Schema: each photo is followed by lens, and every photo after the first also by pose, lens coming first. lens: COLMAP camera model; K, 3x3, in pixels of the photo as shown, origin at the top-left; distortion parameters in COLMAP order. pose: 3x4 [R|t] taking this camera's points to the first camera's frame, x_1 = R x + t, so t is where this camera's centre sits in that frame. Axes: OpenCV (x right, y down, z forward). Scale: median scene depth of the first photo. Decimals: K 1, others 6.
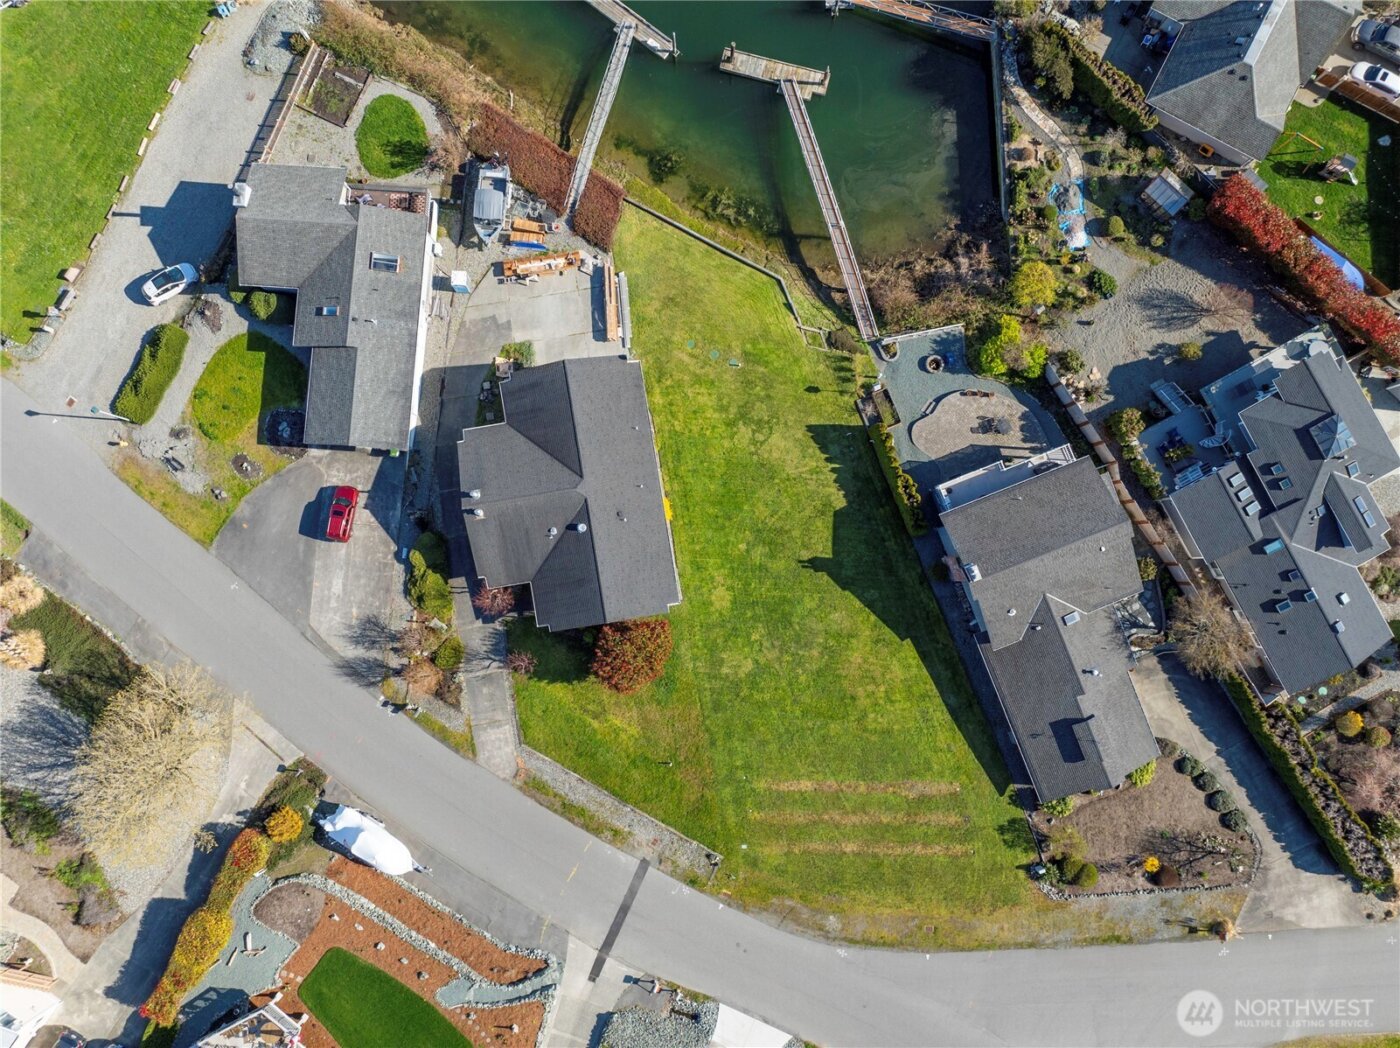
lens RADIAL K [[987.0, 0, 694.0], [0, 987.0, 523.7], [0, 0, 1]] dist [-0.042612, 0.009339]
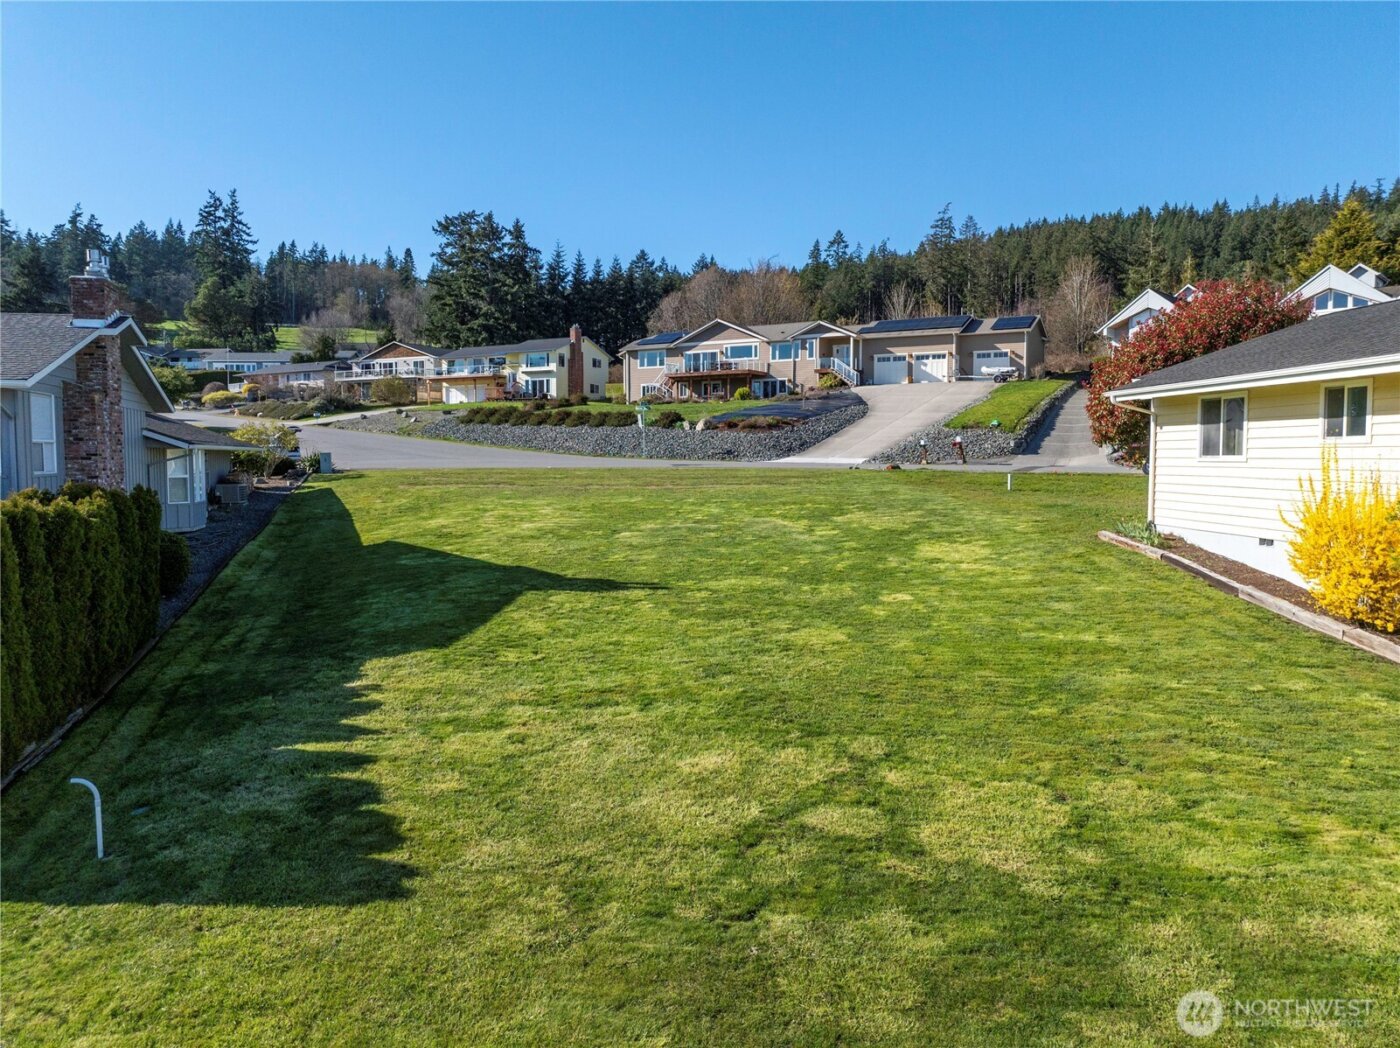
lens RADIAL K [[987.0, 0, 699.6], [0, 987.0, 524.2], [0, 0, 1]] dist [-0.042612, 0.009339]
pose [[-0.996713, 0.002053, 0.080992, 0.077075], [0.080948, -0.016361, 0.996584, -0.212422], [0.003371, 0.999864, 0.016141, 1.009264]]
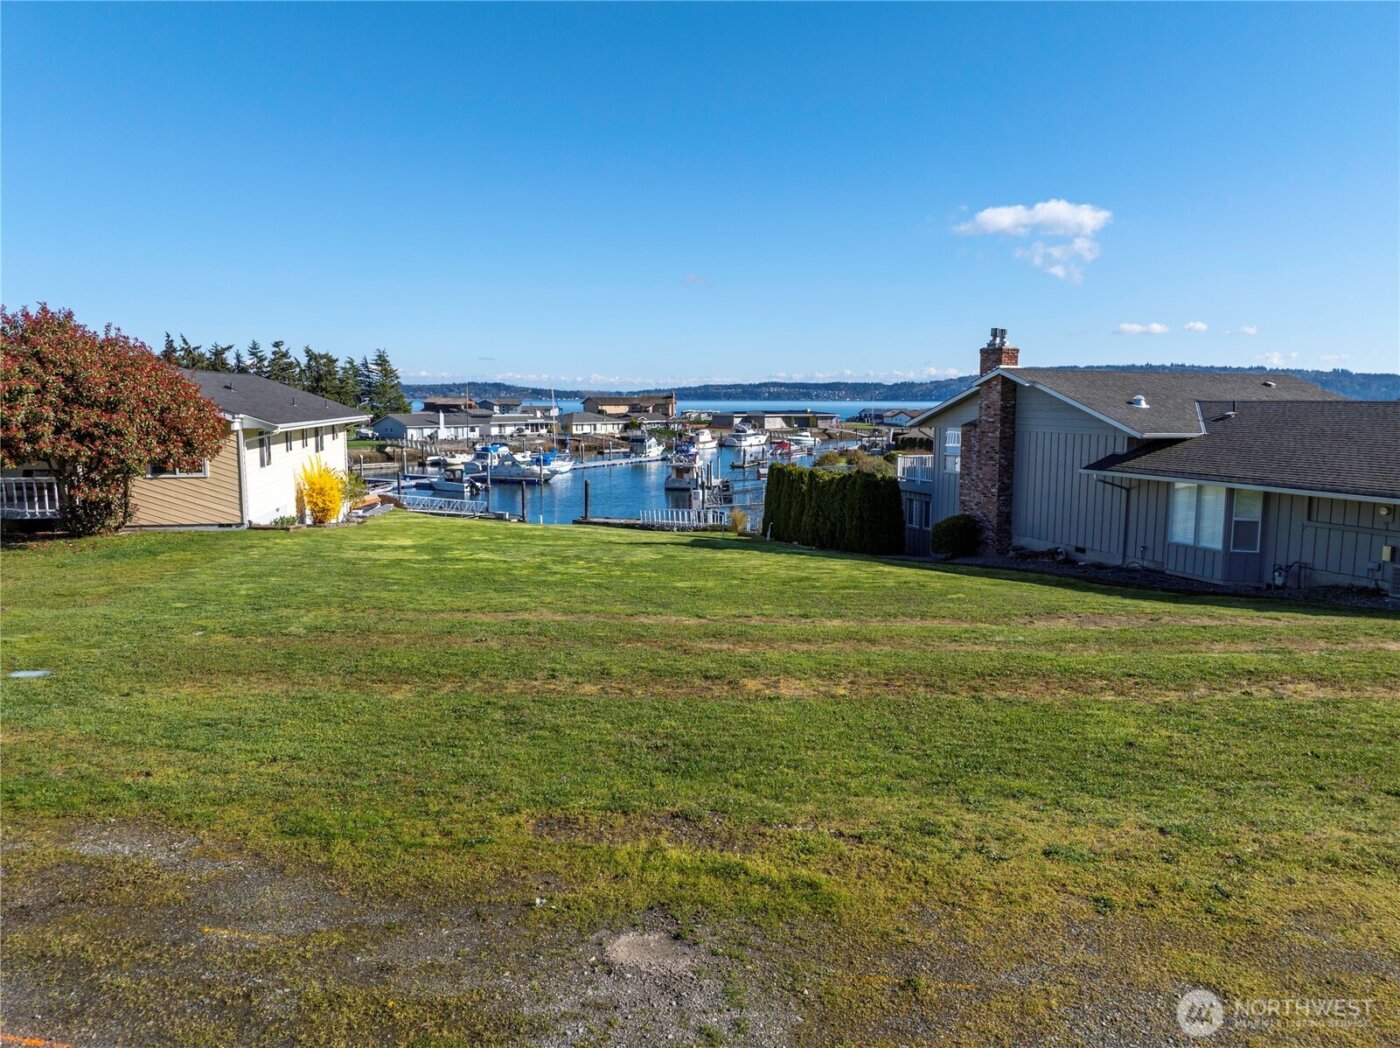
lens RADIAL K [[987.0, 0, 701.4], [0, 987.0, 522.2], [0, 0, 1]] dist [-0.042612, 0.009339]
pose [[0.999862, 0.003372, 0.016296, 0.141824], [0.015463, 0.173658, -0.984685, 0.455971], [-0.006150, 0.984800, 0.173581, 0.947942]]
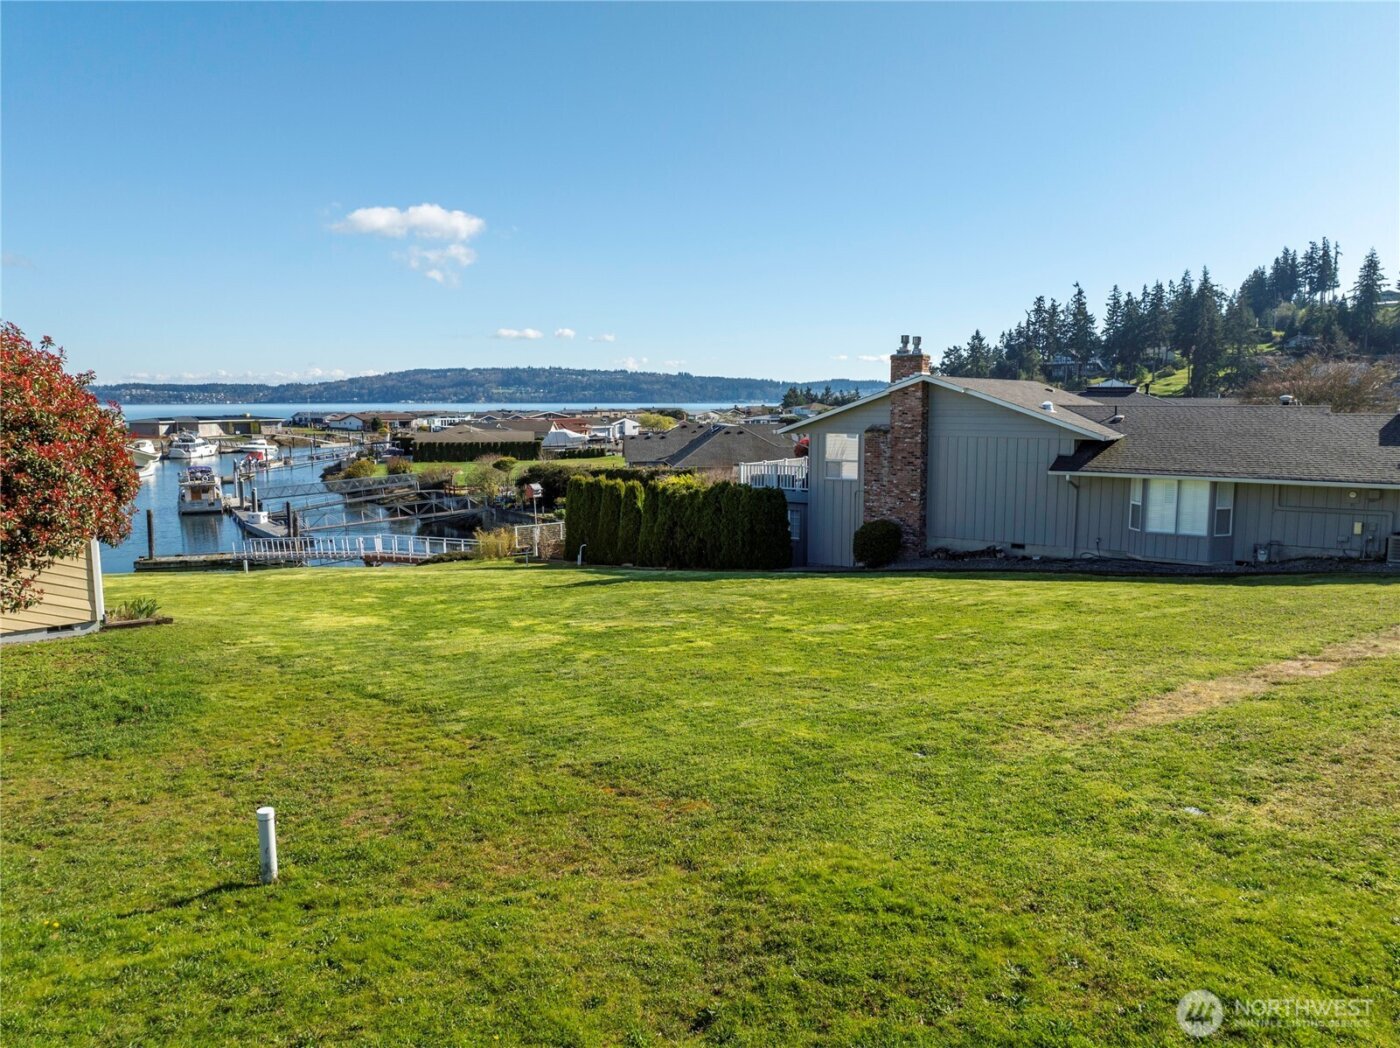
lens RADIAL K [[987.0, 0, 700.7], [0, 987.0, 516.2], [0, 0, 1]] dist [-0.042612, 0.009339]
pose [[0.818126, -0.064553, 0.571404, -0.040992], [0.574234, 0.144276, -0.805878, 0.338975], [-0.030418, 0.987430, 0.155104, 0.952146]]
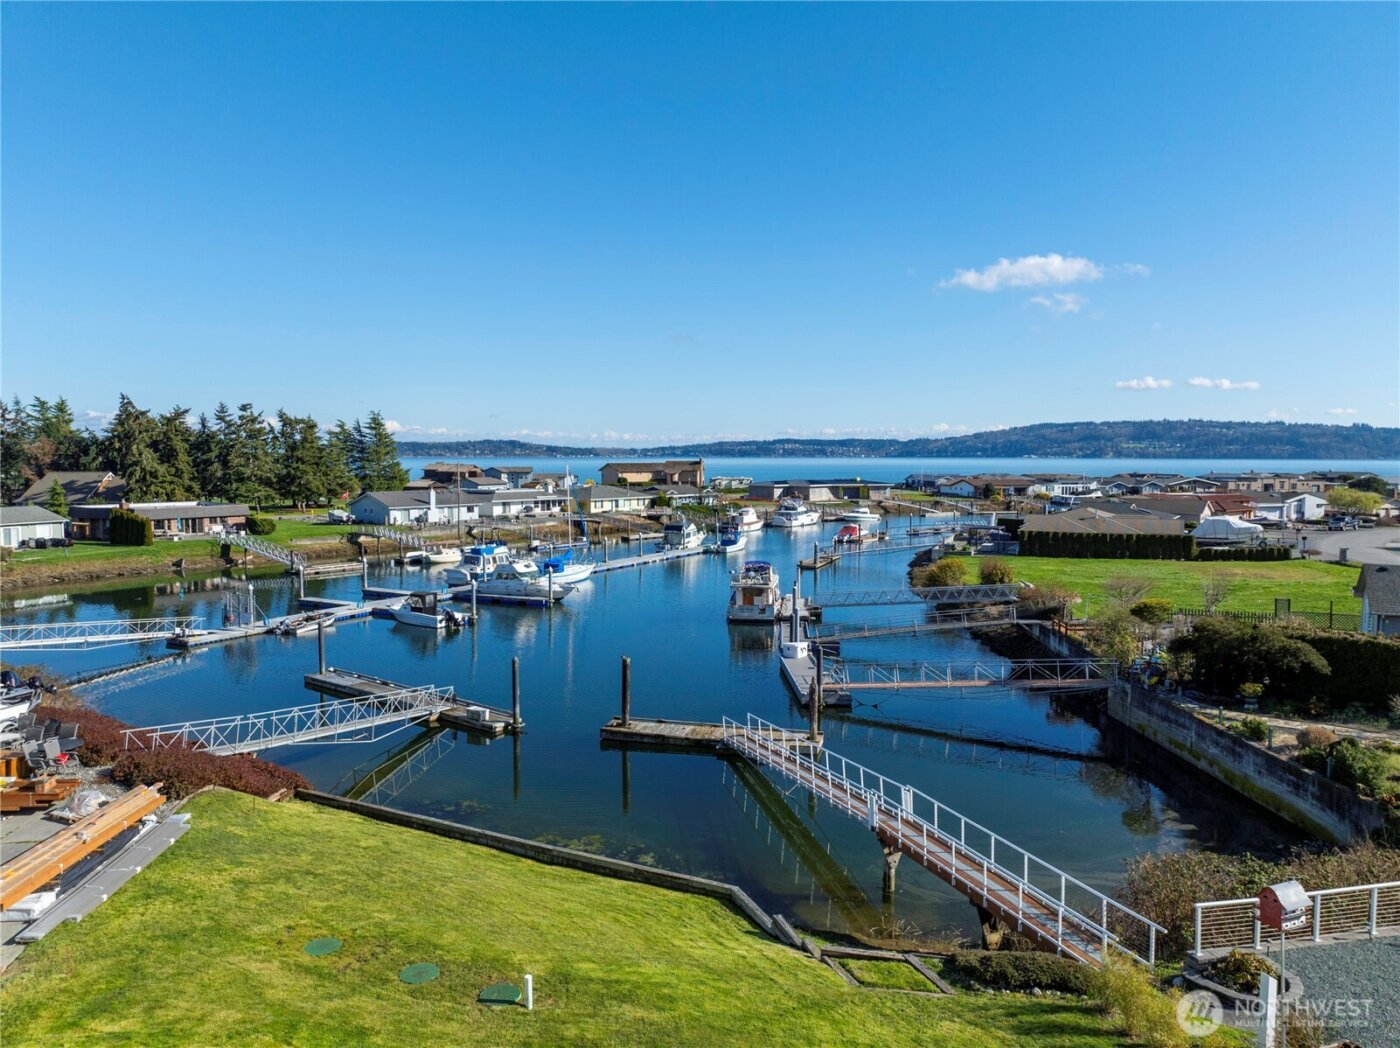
lens RADIAL K [[987.0, 0, 701.4], [0, 987.0, 529.8], [0, 0, 1]] dist [-0.042612, 0.009339]
pose [[0.999994, 0.002747, 0.002043, 0.084731], [0.001682, 0.125210, -0.992129, 0.020942], [-0.002981, 0.992126, 0.125205, 0.935464]]
